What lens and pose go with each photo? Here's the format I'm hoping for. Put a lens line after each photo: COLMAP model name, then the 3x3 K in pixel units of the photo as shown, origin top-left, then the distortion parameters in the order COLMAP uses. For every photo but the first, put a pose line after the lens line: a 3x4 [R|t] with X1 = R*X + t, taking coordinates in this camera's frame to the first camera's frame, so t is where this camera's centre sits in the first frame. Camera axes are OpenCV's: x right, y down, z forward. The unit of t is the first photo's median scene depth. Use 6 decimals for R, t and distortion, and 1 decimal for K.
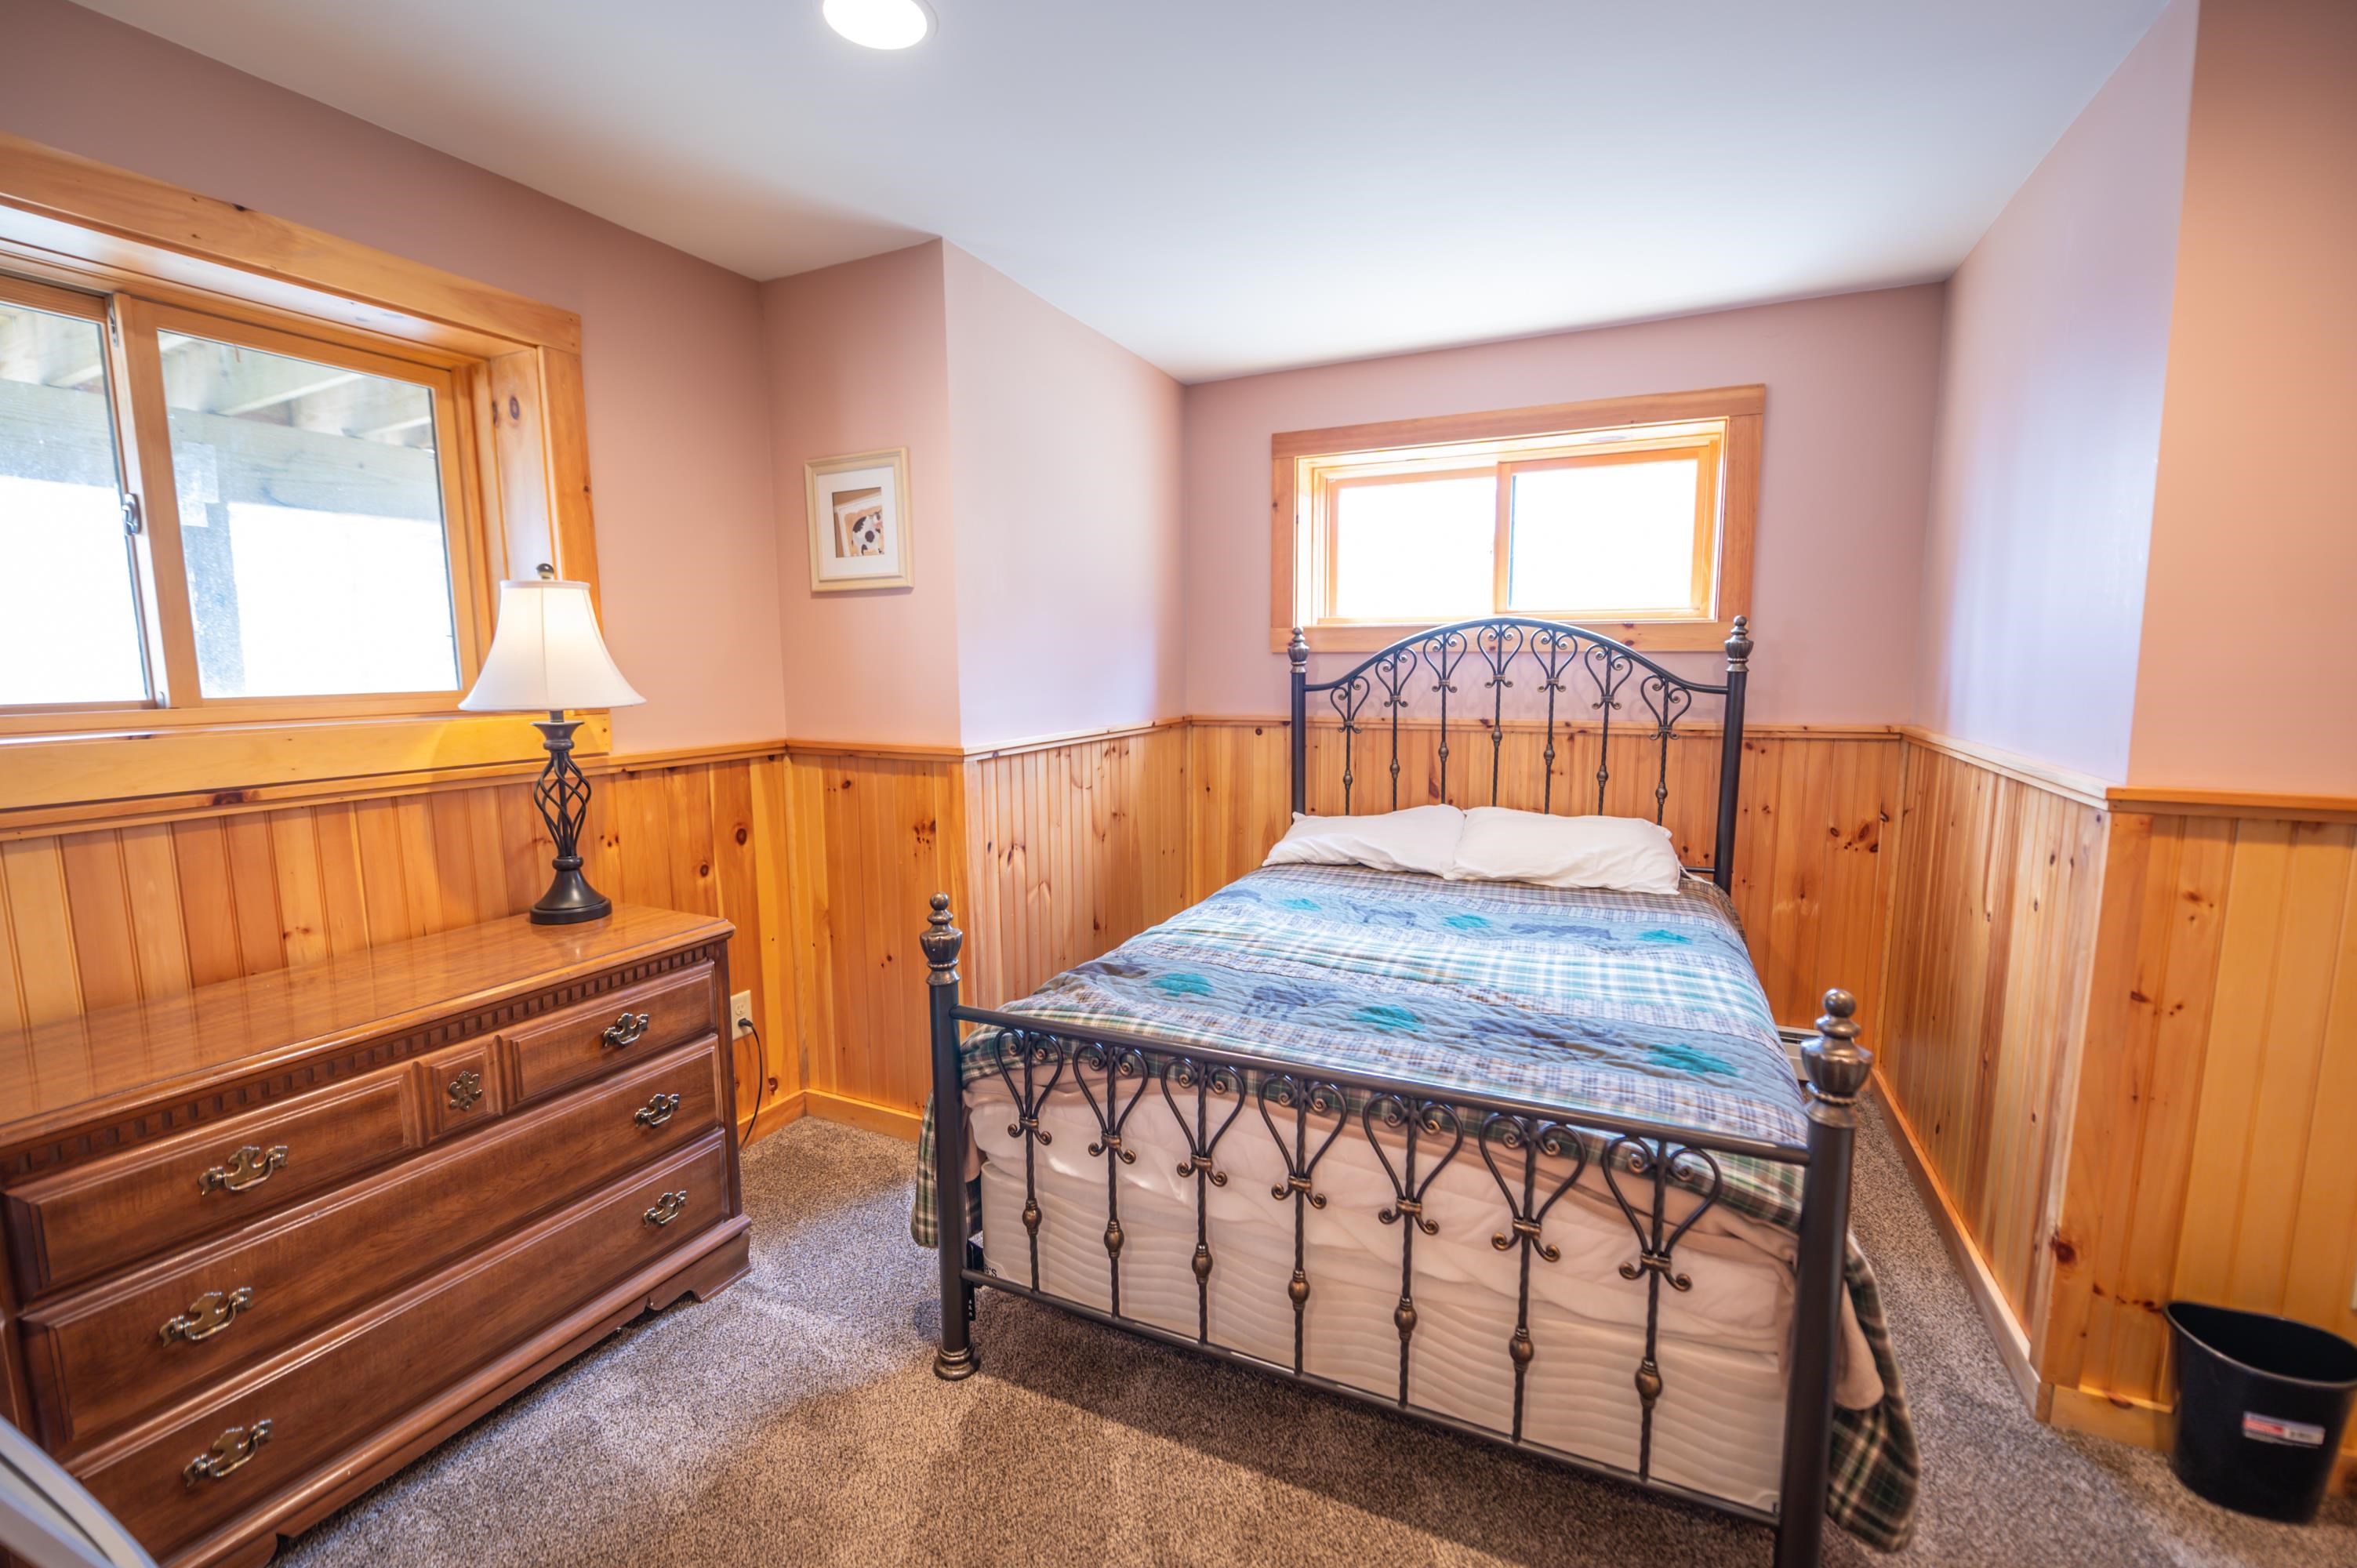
lens RADIAL K [[937.8, 0, 1177.9], [0, 937.8, 773.5], [0, 0, 1]] dist [-0.006397, -0.001251]
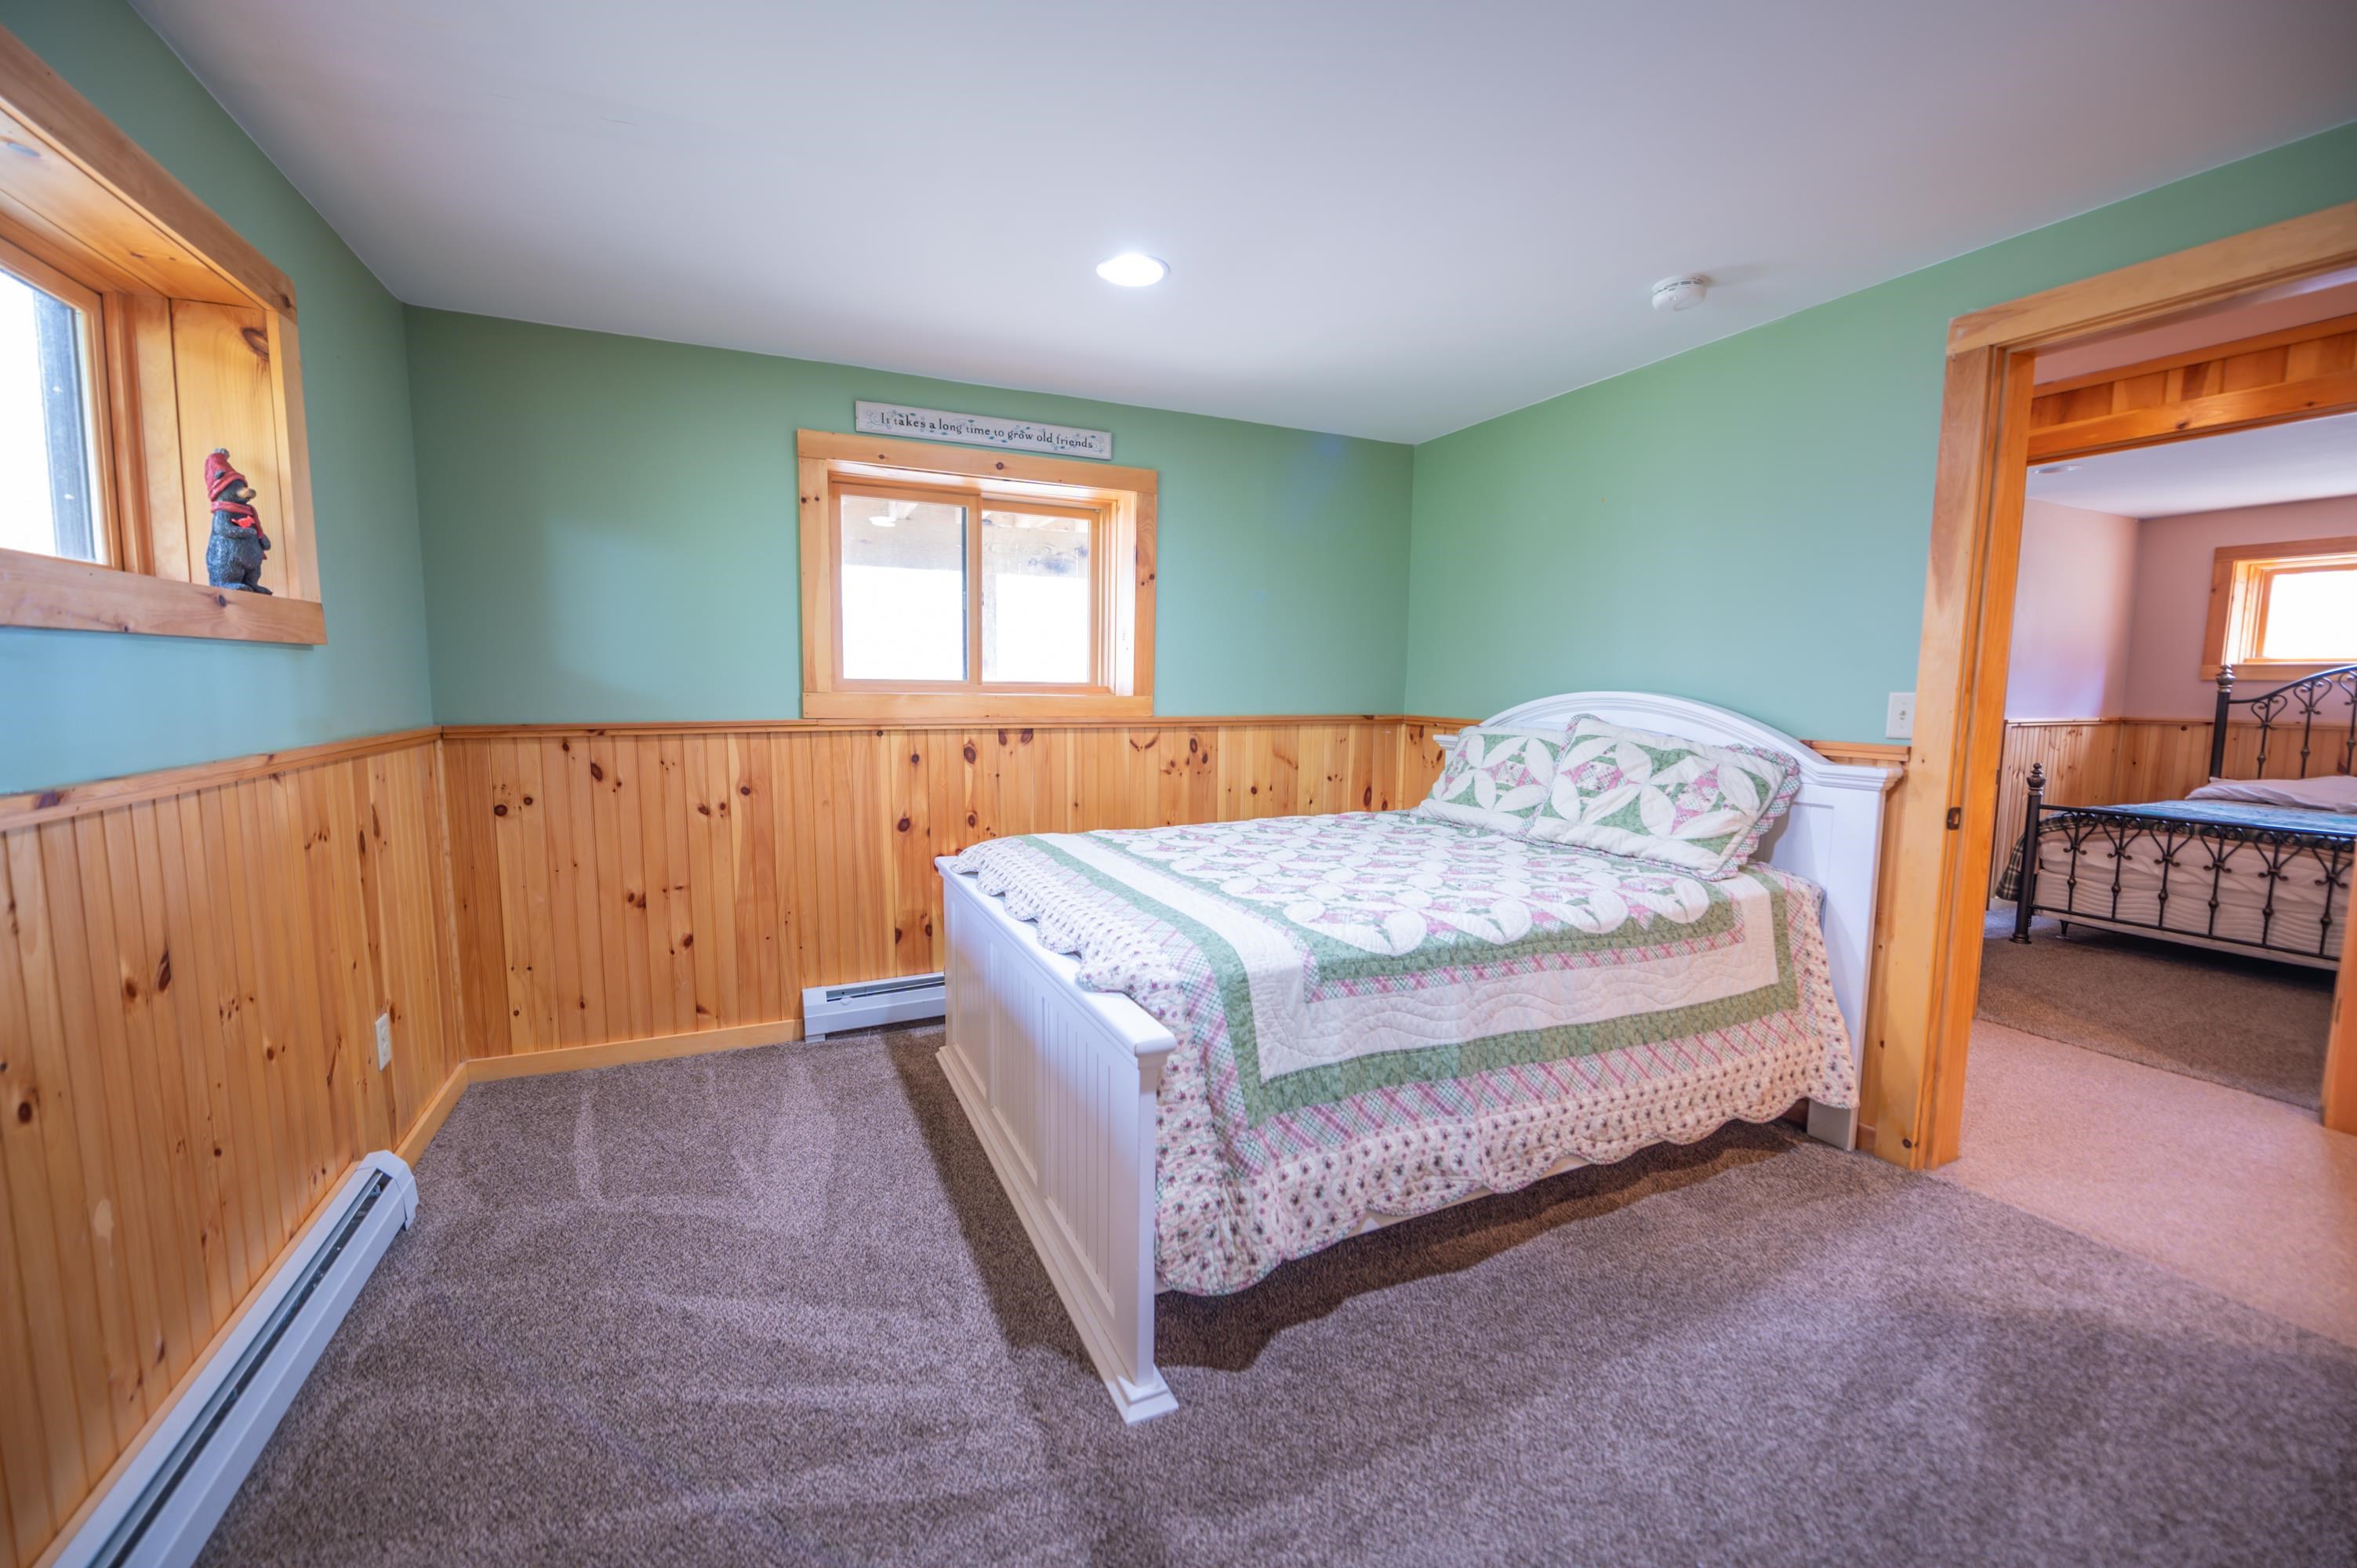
lens RADIAL K [[937.8, 0, 1181.6], [0, 937.8, 778.1], [0, 0, 1]] dist [-0.006397, -0.001251]
pose [[0.767501, 0.079193, -0.636137, -0.235581], [-0.092331, 0.995649, 0.012551, 0.197898], [0.634363, 0.049102, 0.771474, -1.461336]]
